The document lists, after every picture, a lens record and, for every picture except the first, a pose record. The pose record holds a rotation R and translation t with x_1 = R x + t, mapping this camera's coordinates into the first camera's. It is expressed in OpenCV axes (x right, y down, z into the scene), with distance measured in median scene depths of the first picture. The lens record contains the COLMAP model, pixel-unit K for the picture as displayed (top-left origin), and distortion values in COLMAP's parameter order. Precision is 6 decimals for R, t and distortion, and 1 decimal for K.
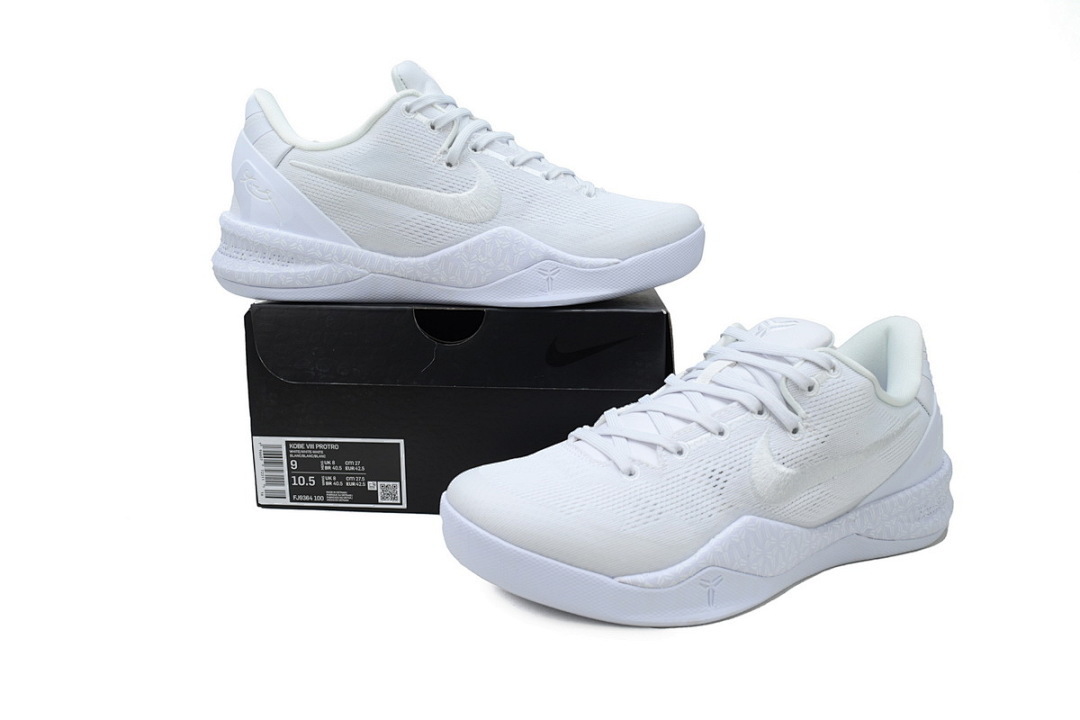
lens RADIAL K [[848.2, 0, 539.1], [0, 848.2, 361.7], [0, 0, 1]] dist [0.019215, -0.001315]
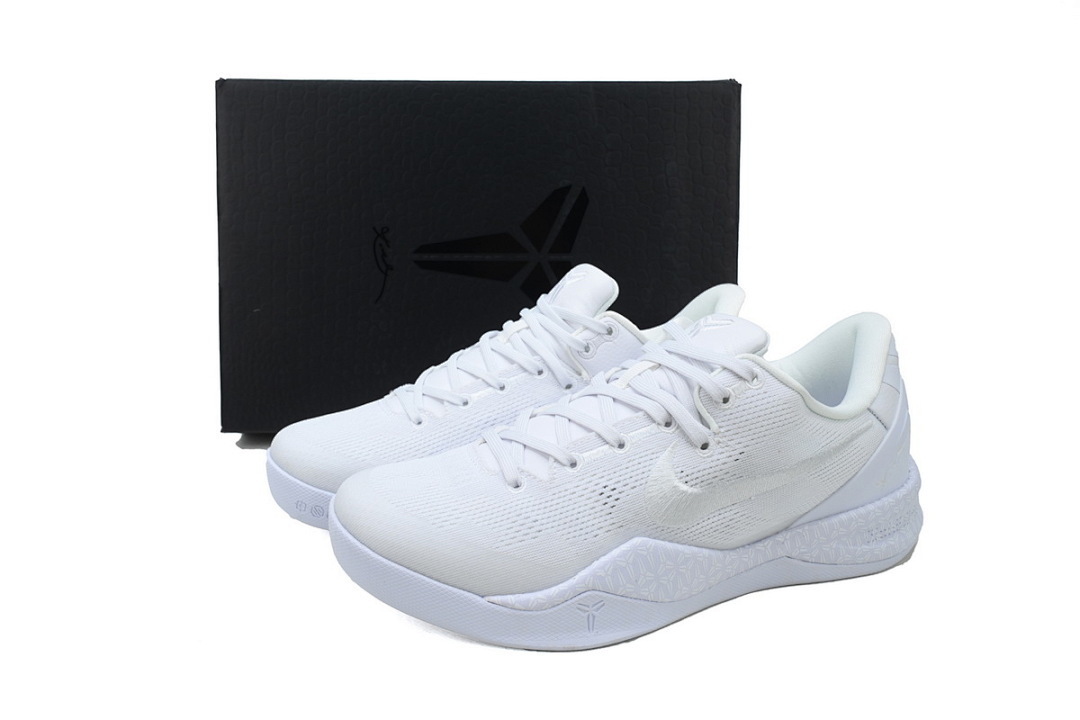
lens RADIAL K [[848.2, 0, 540.1], [0, 848.2, 358.1], [0, 0, 1]] dist [0.019215, -0.001315]
pose [[0.989259, 0.031821, -0.142666, 0.256809], [-0.022809, 0.997666, 0.064367, -0.068268], [0.144381, -0.060422, 0.987676, 0.082231]]
